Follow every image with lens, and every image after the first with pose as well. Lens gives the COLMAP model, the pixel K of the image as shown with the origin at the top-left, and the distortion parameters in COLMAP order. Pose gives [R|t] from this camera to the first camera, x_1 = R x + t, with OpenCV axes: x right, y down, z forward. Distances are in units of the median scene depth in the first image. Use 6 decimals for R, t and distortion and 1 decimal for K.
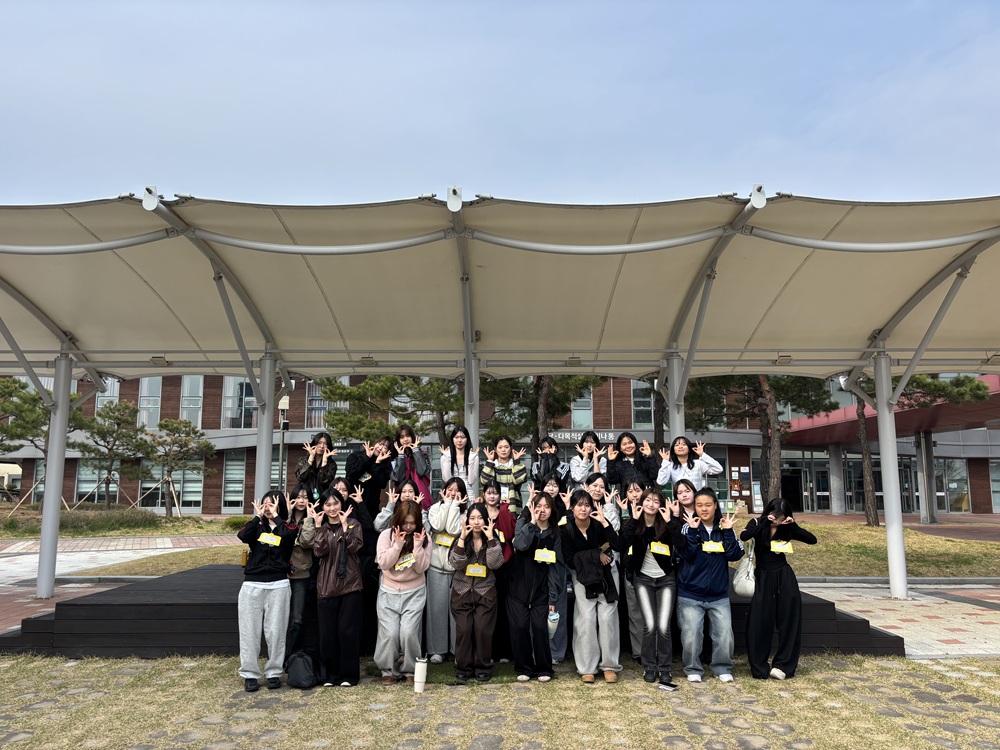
lens RADIAL K [[727.5, 0, 503.2], [0, 727.5, 376.9], [0, 0, 1]] dist [0.042532, -0.043580]
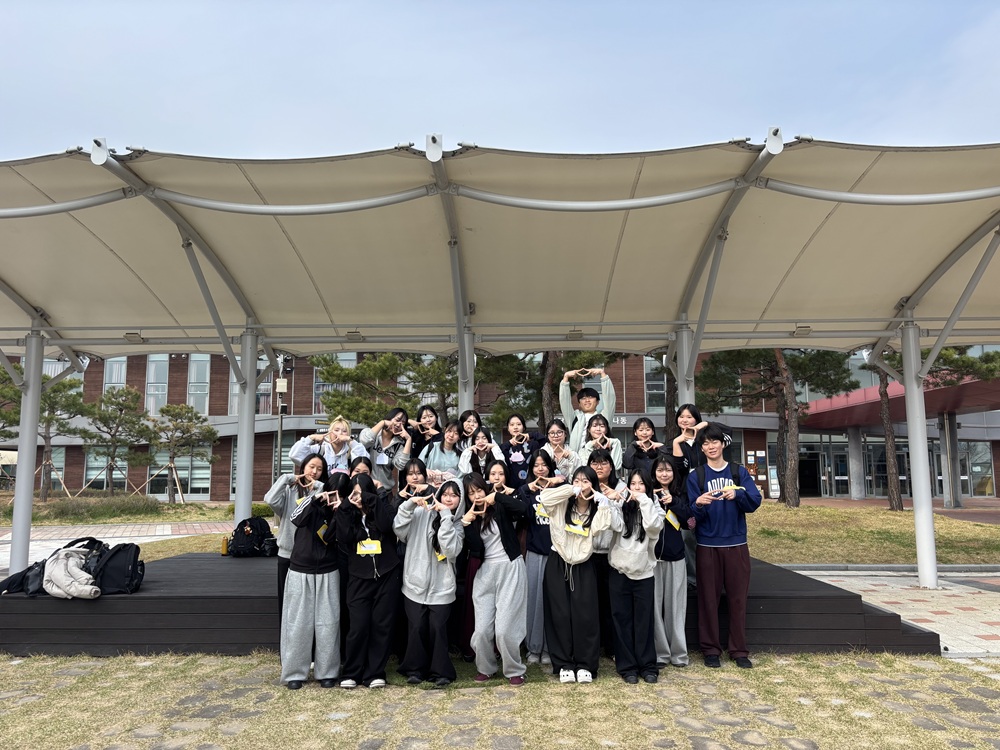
lens RADIAL K [[727.5, 0, 503.2], [0, 727.5, 376.9], [0, 0, 1]] dist [0.042532, -0.043580]
pose [[0.999781, -0.006652, -0.019838, 0.022761], [0.007011, 0.999812, 0.018072, 0.014724], [0.019715, -0.018207, 0.999640, 0.065563]]
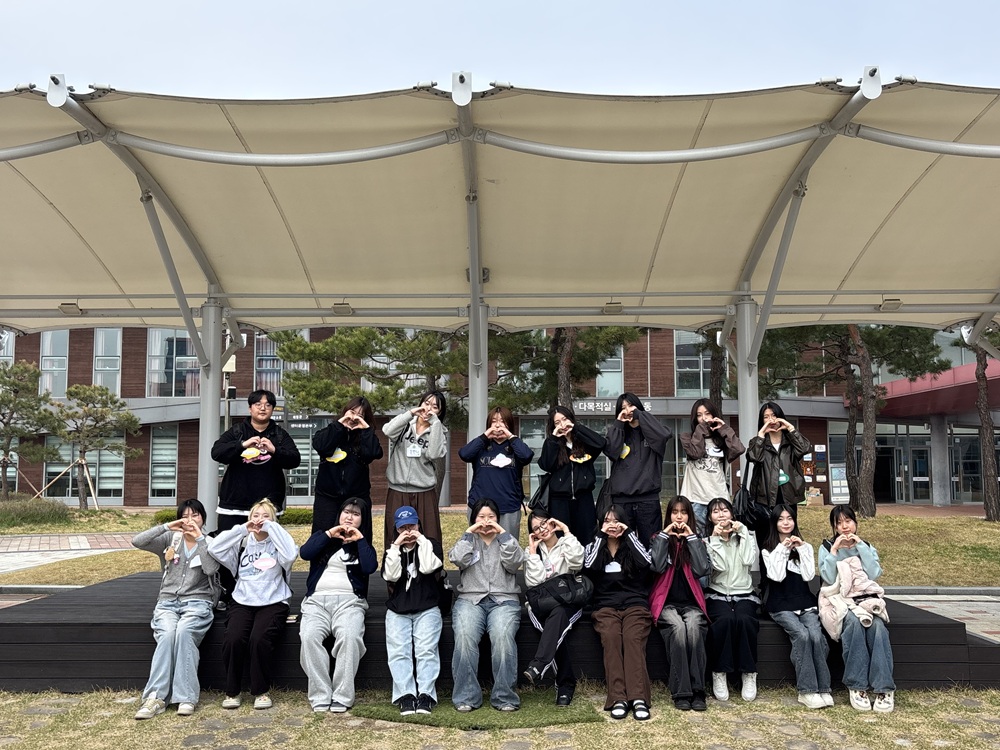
lens RADIAL K [[937.1, 0, 491.9], [0, 937.1, 377.6], [0, 0, 1]] dist [0.033645, -0.031759]
pose [[0.999918, -0.002374, -0.012593, -0.016464], [0.003007, 0.998718, 0.050528, 0.001541], [0.012457, -0.050562, 0.998643, 0.017886]]
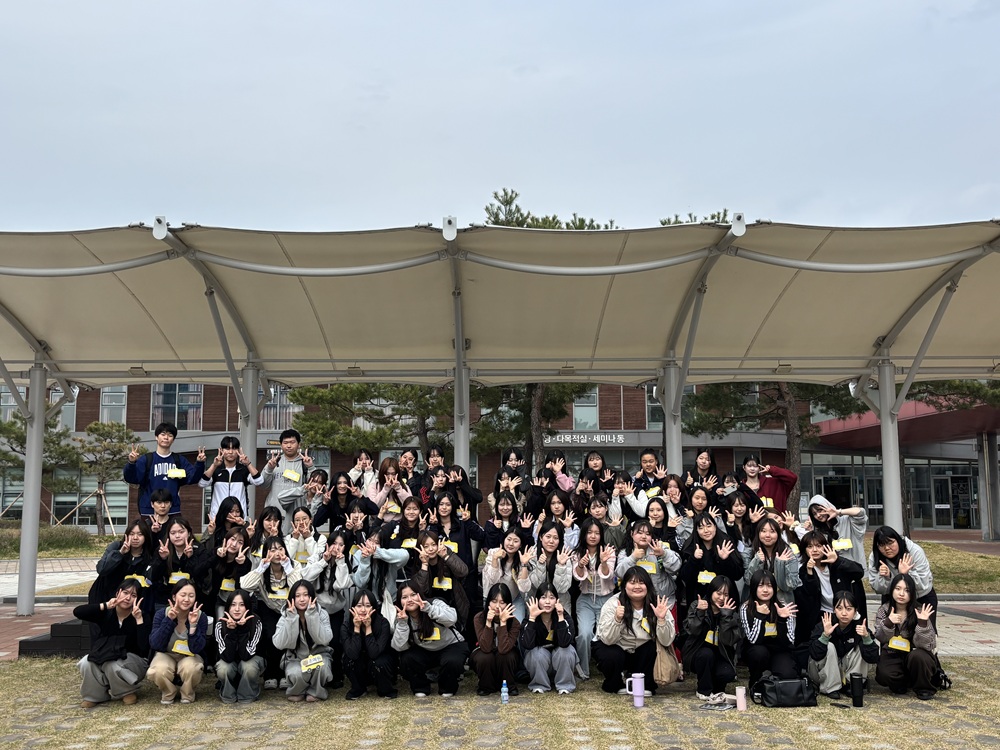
lens RADIAL K [[937.1, 0, 491.9], [0, 937.1, 377.6], [0, 0, 1]] dist [0.033645, -0.031759]
pose [[0.999990, -0.002635, 0.003482, -0.007405], [0.002562, 0.999783, 0.020675, -0.037262], [-0.003536, -0.020666, 0.999780, -0.237081]]
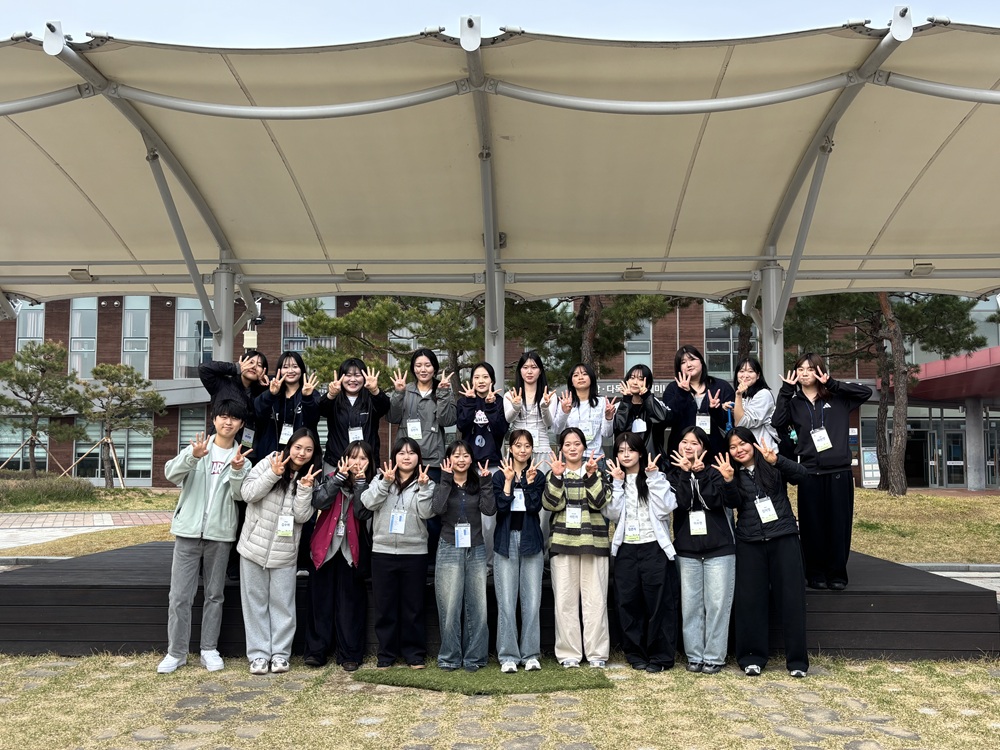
lens RADIAL K [[938.4, 0, 501.2], [0, 938.4, 378.1], [0, 0, 1]] dist [0.022137, -0.009948]
pose [[0.999367, -0.000575, -0.035563, -0.002728], [0.002878, 0.997897, 0.064752, 0.022142], [0.035451, -0.064814, 0.997267, 0.040370]]
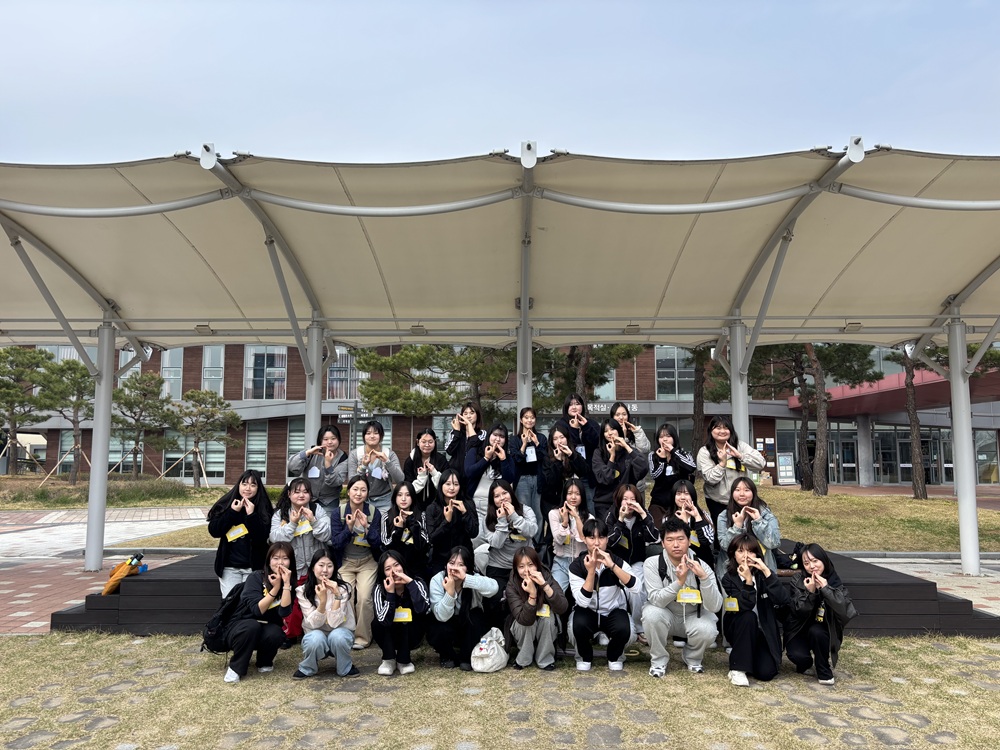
lens RADIAL K [[728.1, 0, 500.0], [0, 728.1, 375.0], [0, 0, 1]] dist [0.041389, -0.044458]
pose [[0.999827, -0.000621, -0.018590, -0.057600], [0.001306, 0.999319, 0.036863, 0.003013], [0.018554, -0.036881, 0.999147, 0.033345]]
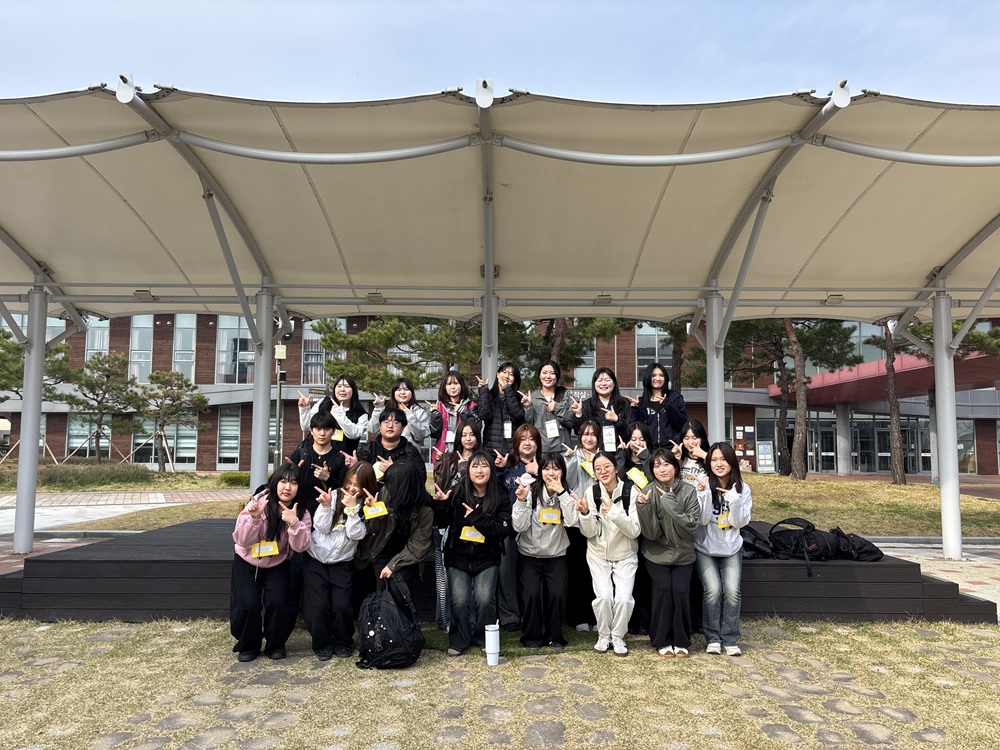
lens RADIAL K [[727.5, 0, 503.2], [0, 727.5, 376.9], [0, 0, 1]] dist [0.042532, -0.043580]
pose [[0.999945, 0.007325, 0.007516, -0.032666], [-0.007709, 0.998593, 0.052465, 0.027304], [-0.007121, -0.052520, 0.998595, 0.088896]]
